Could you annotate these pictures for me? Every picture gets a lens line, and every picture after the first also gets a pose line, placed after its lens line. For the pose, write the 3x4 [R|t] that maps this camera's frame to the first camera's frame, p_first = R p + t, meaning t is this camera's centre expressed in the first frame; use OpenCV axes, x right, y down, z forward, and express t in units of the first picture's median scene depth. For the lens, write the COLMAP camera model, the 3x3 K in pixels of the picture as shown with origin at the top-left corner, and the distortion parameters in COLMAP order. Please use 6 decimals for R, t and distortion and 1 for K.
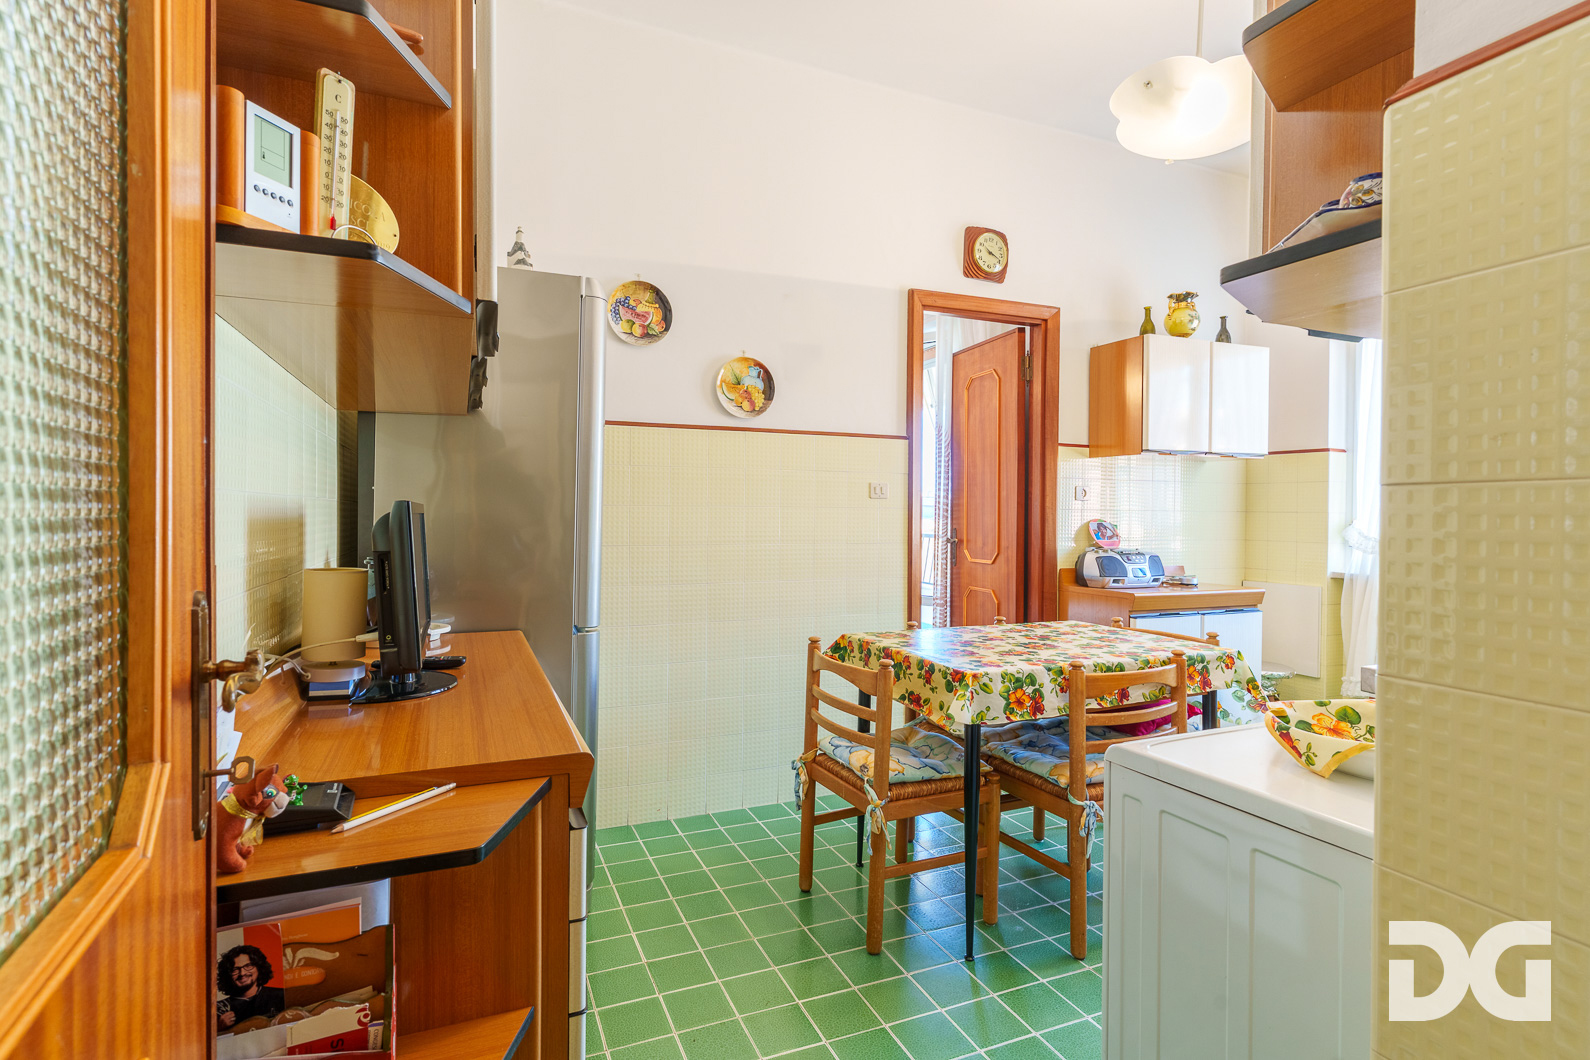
lens RADIAL K [[761.2, 0, 795.5], [0, 761.2, 519.7], [0, 0, 1]] dist [0.000065, 0.001785]
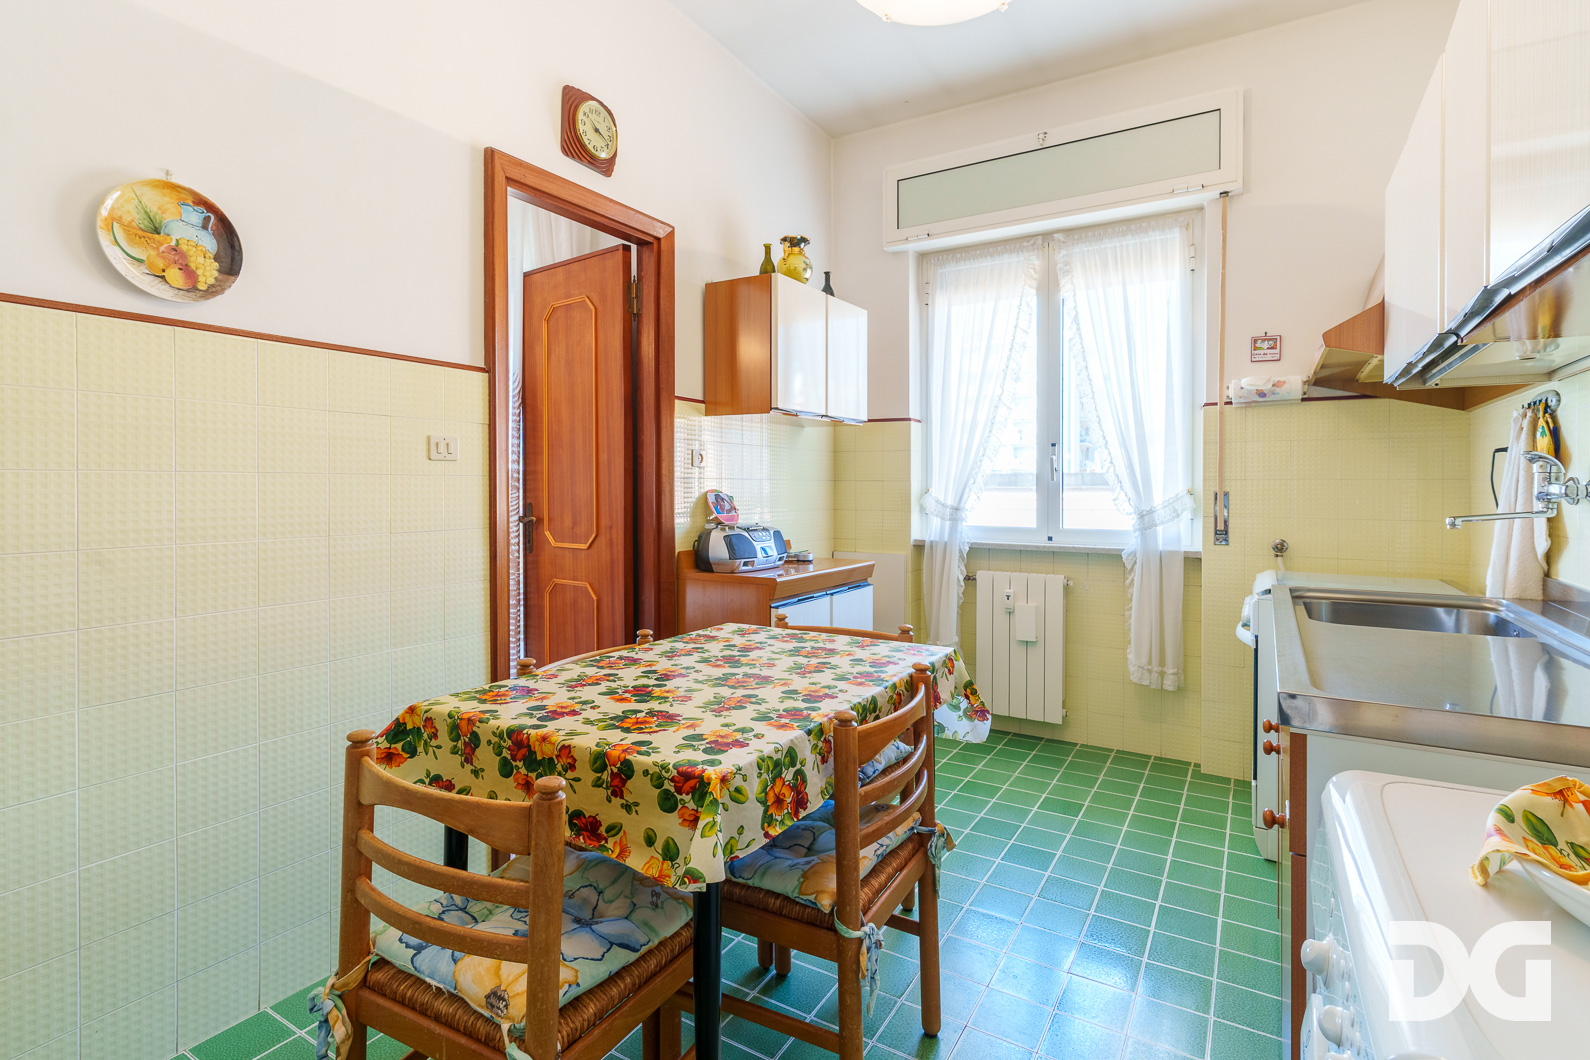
lens RADIAL K [[761.2, 0, 791.3], [0, 761.2, 492.2], [0, 0, 1]] dist [0.000065, 0.001785]
pose [[0.815699, -0.011118, 0.578369, -0.021562], [0.009557, 0.999938, 0.005743, -0.001990], [-0.578397, 0.000843, 0.815755, 0.293785]]
